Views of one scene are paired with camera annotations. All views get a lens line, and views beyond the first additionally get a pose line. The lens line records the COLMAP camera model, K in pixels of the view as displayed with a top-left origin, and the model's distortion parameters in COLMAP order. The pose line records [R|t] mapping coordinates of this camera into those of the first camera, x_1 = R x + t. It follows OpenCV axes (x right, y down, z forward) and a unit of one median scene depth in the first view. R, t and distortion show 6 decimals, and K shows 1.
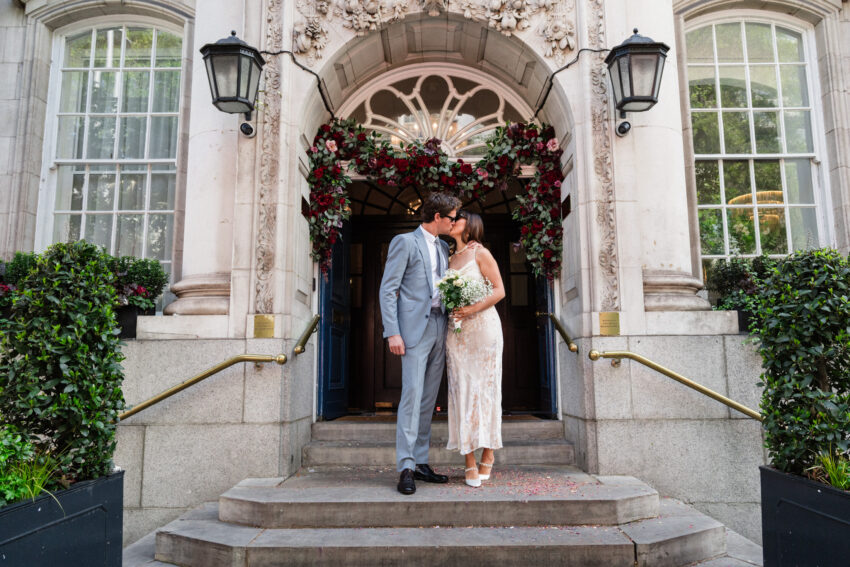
lens RADIAL K [[512.9, 0, 425.5], [0, 512.9, 259.4], [0, 0, 1]] dist [0.000422, 0.001102]
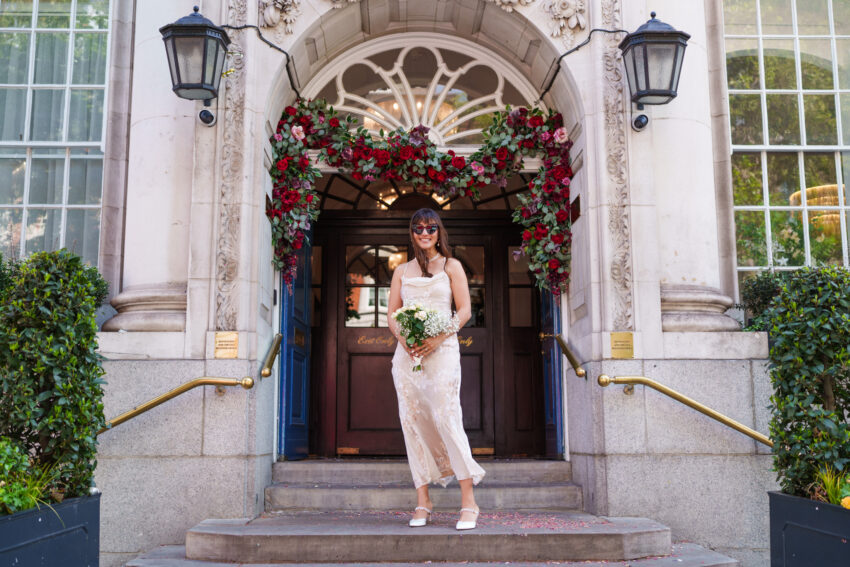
lens RADIAL K [[914.1, 0, 378.8], [0, 914.1, 248.9], [0, 0, 1]] dist [0.005584, 0.011216]
pose [[0.999598, 0.010157, 0.026484, -0.097738], [-0.009933, 0.999914, -0.008563, -0.021511], [-0.026569, 0.008296, 0.999613, -0.542670]]
